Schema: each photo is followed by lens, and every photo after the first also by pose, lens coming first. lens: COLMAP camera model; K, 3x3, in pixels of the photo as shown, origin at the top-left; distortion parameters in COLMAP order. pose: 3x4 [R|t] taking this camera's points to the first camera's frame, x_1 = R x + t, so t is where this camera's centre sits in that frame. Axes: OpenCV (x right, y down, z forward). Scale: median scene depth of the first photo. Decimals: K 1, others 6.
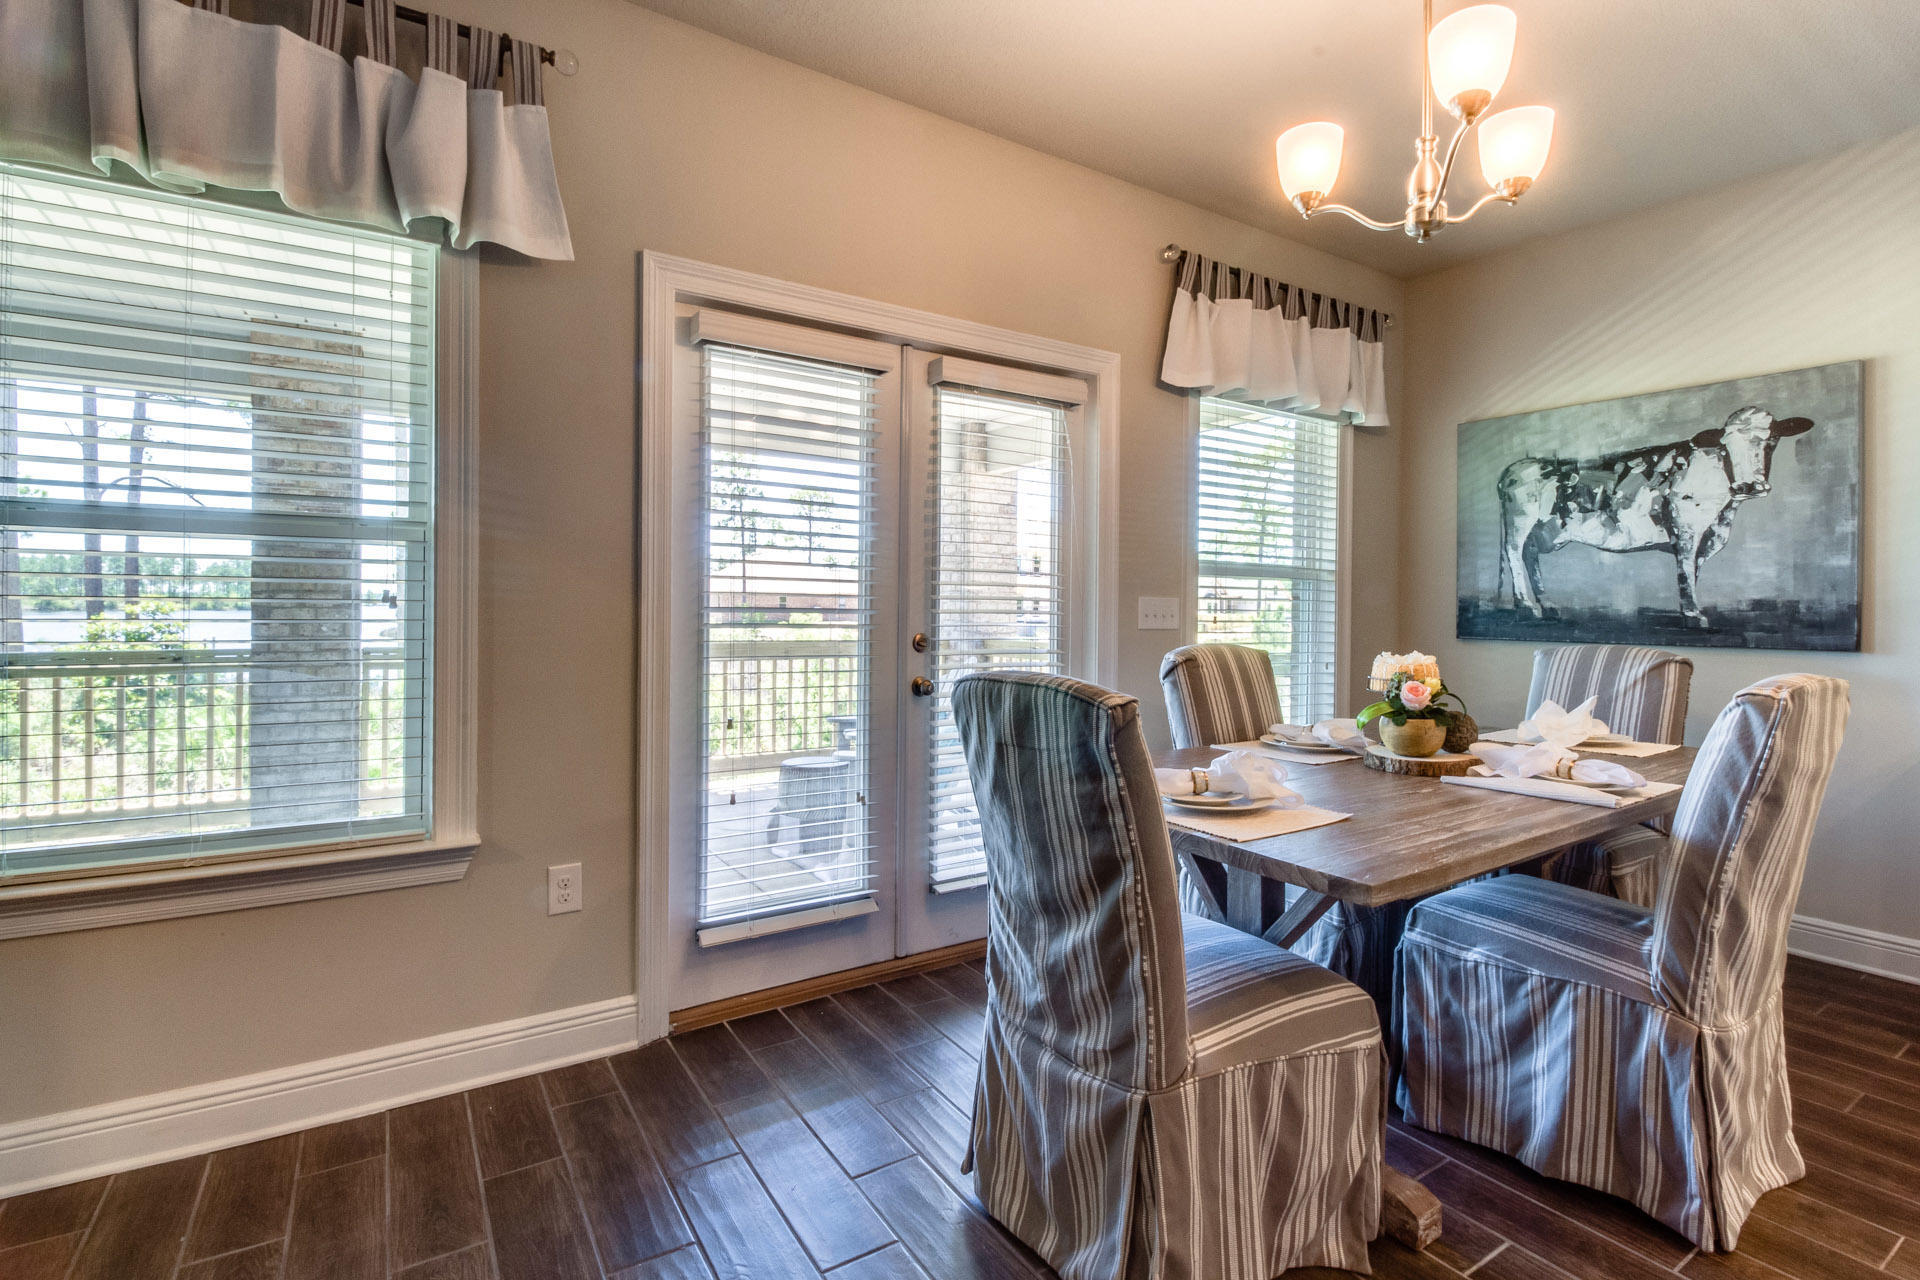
lens RADIAL K [[889.3, 0, 959.0], [0, 889.3, 622.0], [0, 0, 1]] dist [-0.000977, -0.000472]
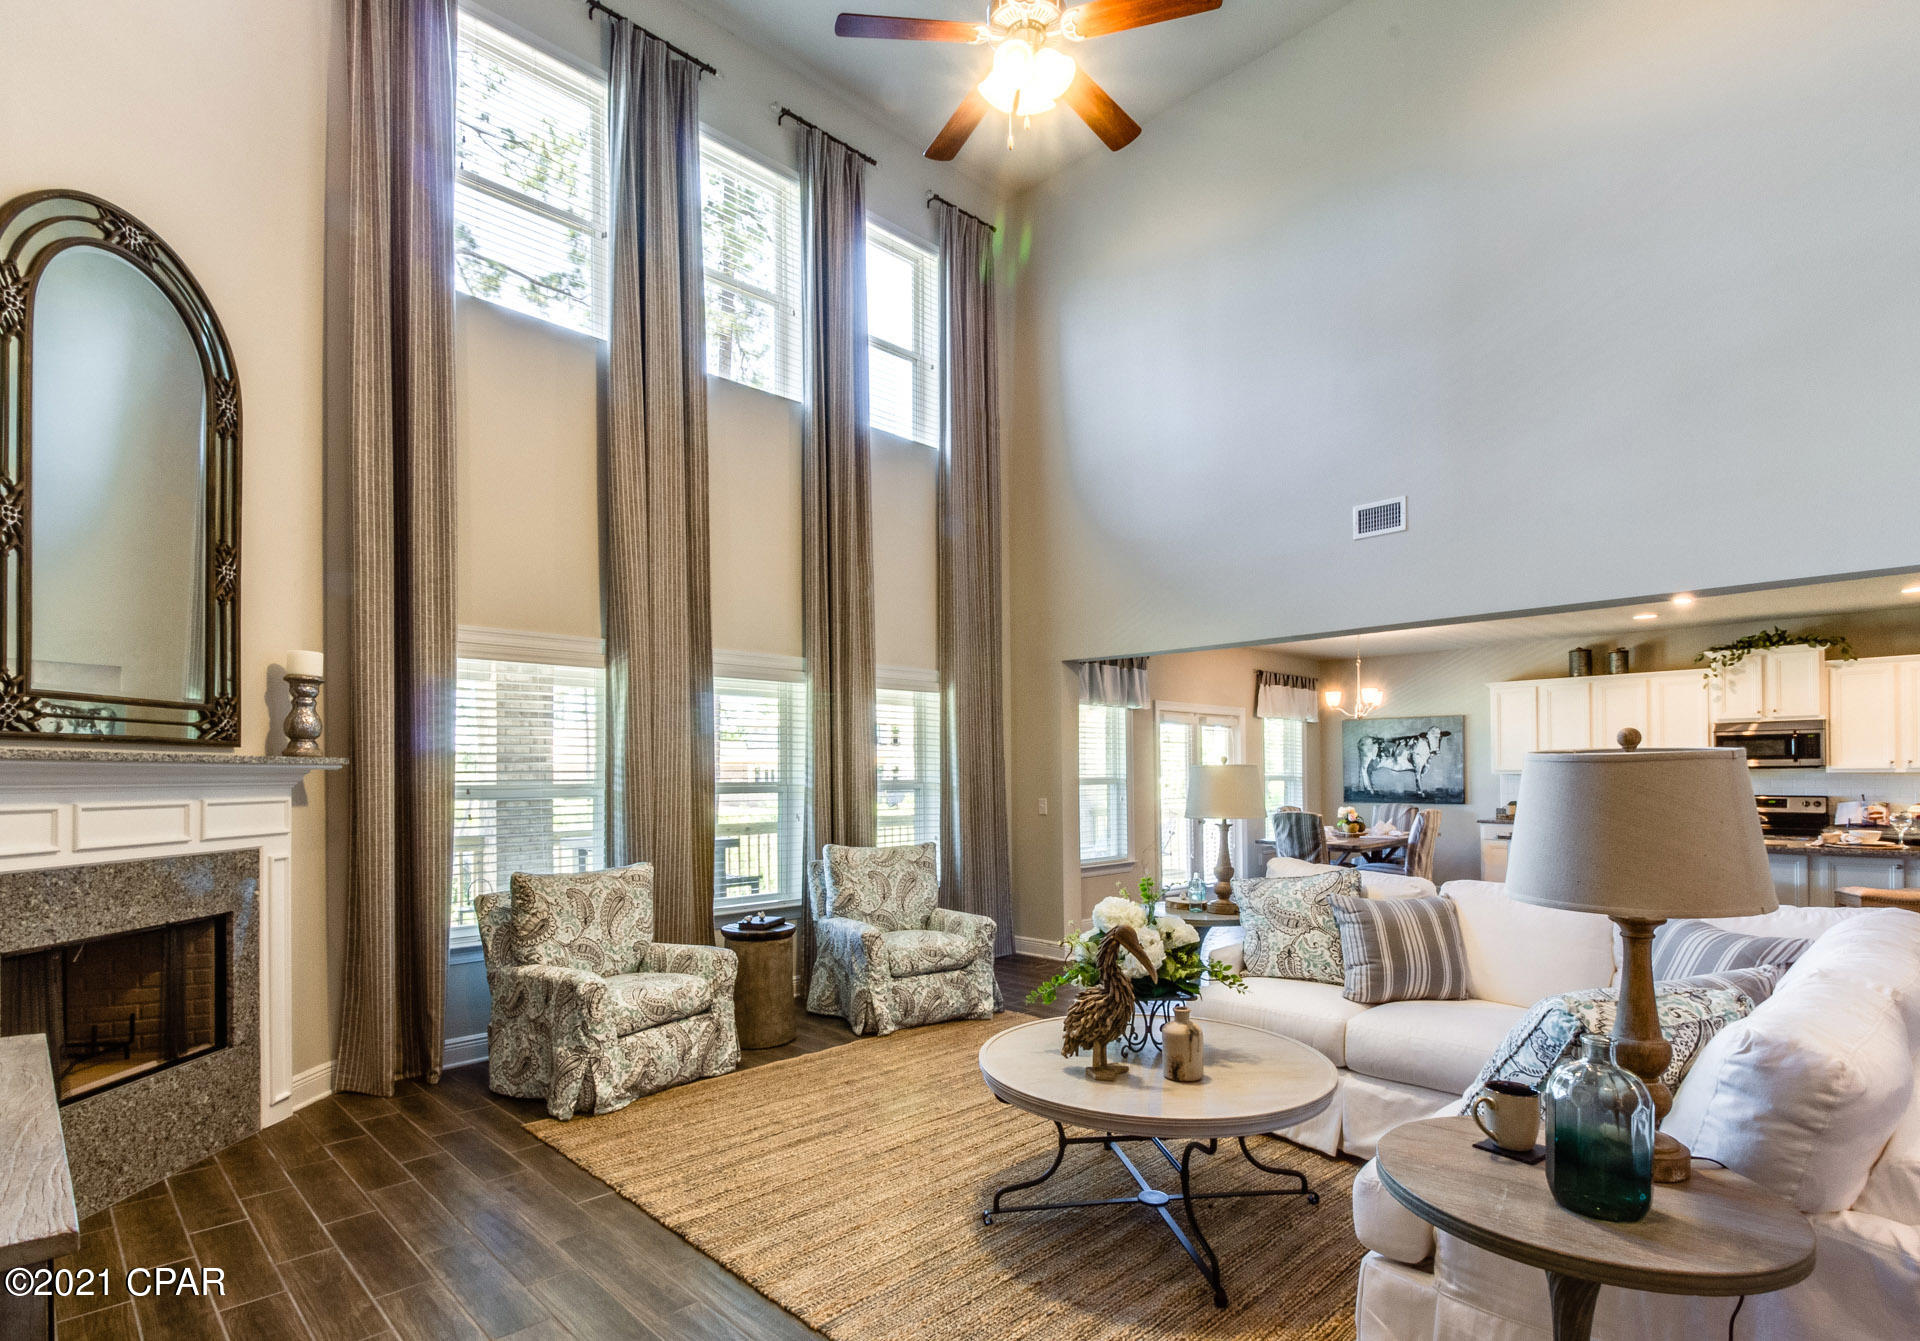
lens RADIAL K [[952.4, 0, 926.3], [0, 952.4, 778.0], [0, 0, 1]] dist [-0.013690, -0.000159]
pose [[0.984797, -0.013450, 0.173190, -1.494556], [0.015353, 0.999836, -0.009651, -0.057766], [-0.173032, 0.012163, 0.984841, -2.035984]]
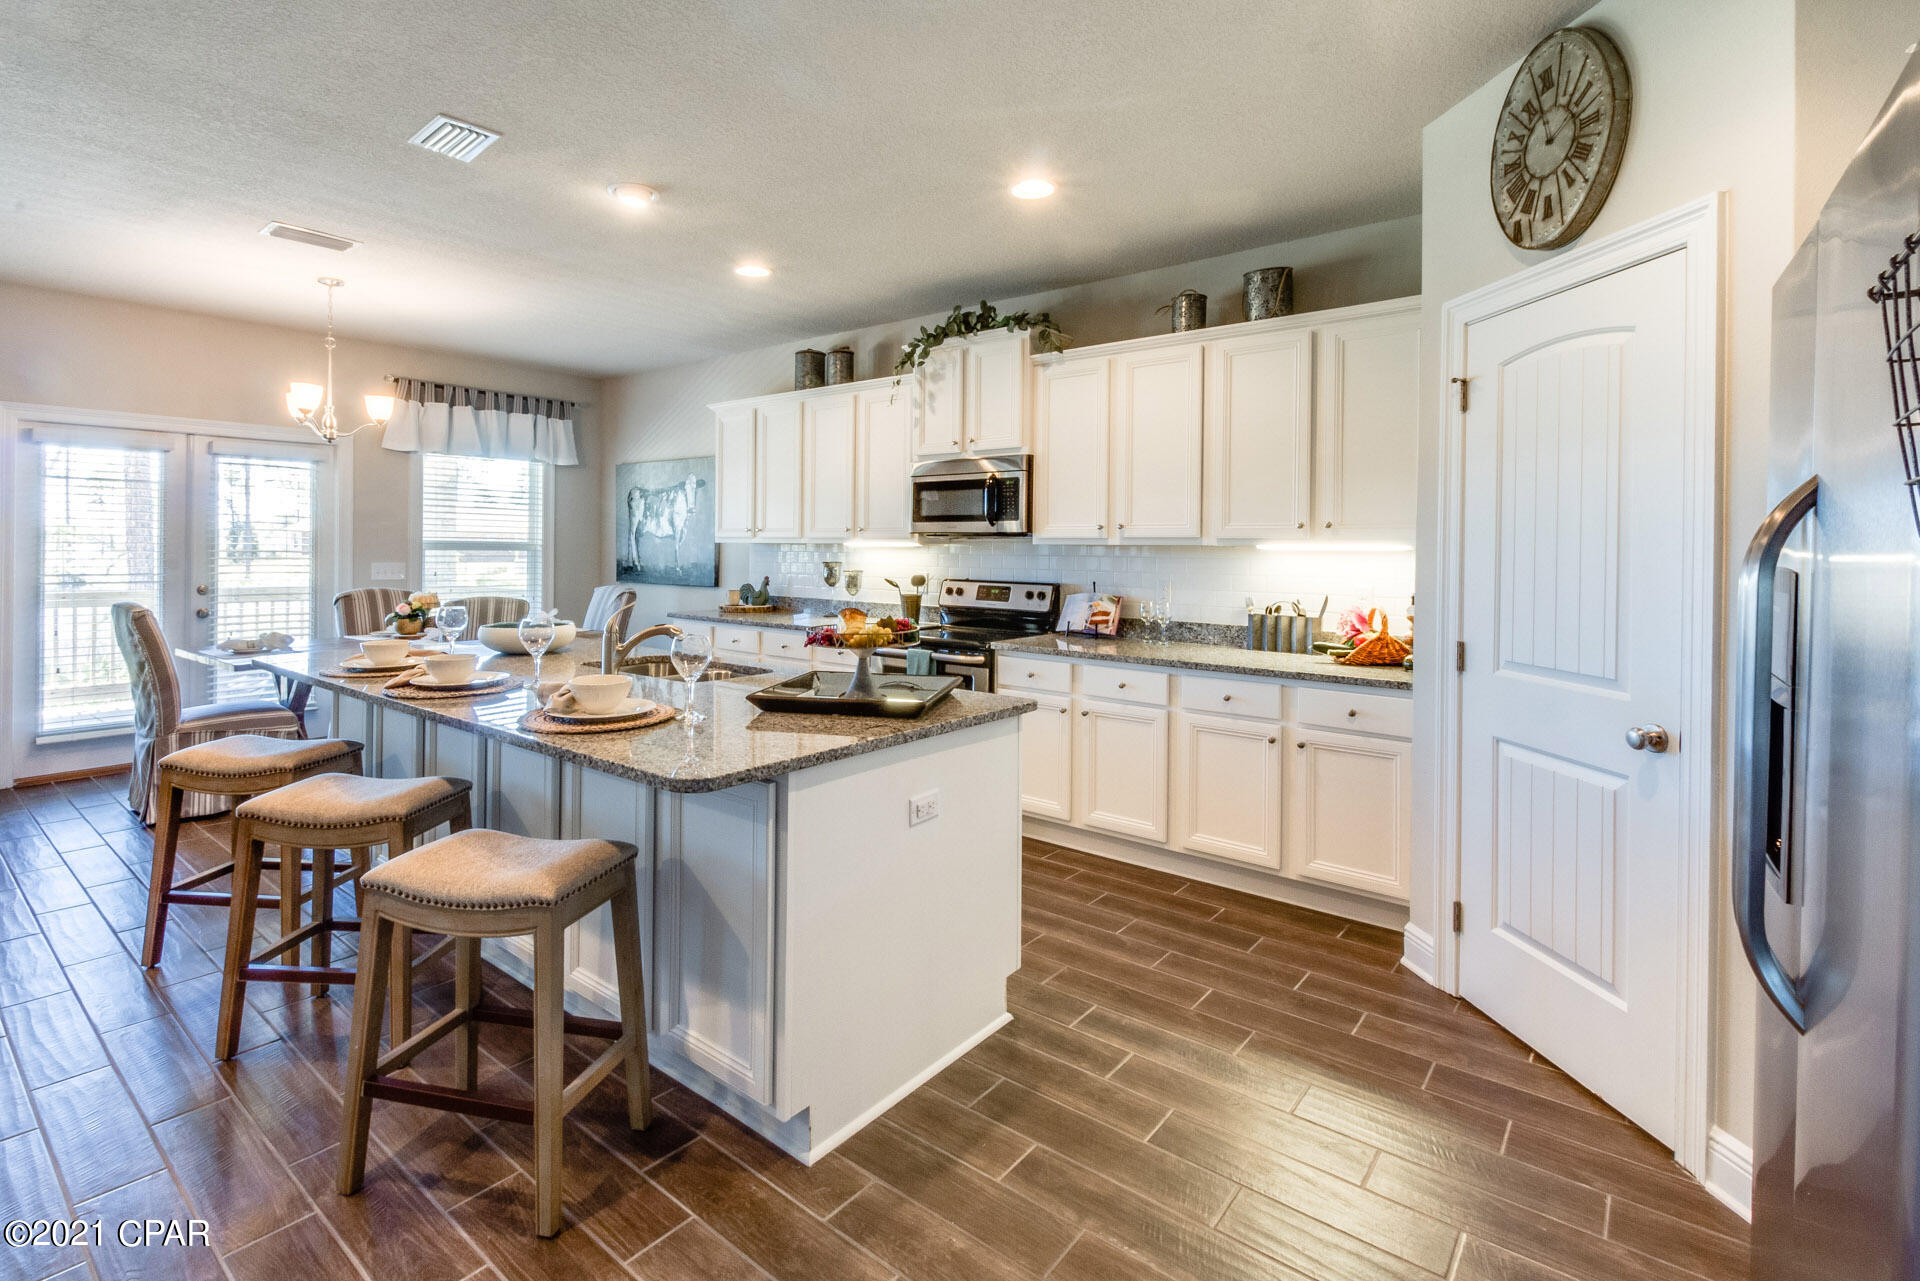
lens RADIAL K [[889.3, 0, 953.6], [0, 889.3, 561.3], [0, 0, 1]] dist [-0.000977, -0.000472]
pose [[0.951399, -0.004488, 0.307929, 0.859155], [0.003308, 0.999985, 0.004356, -0.038025], [-0.307943, -0.003126, 0.951400, -1.246153]]
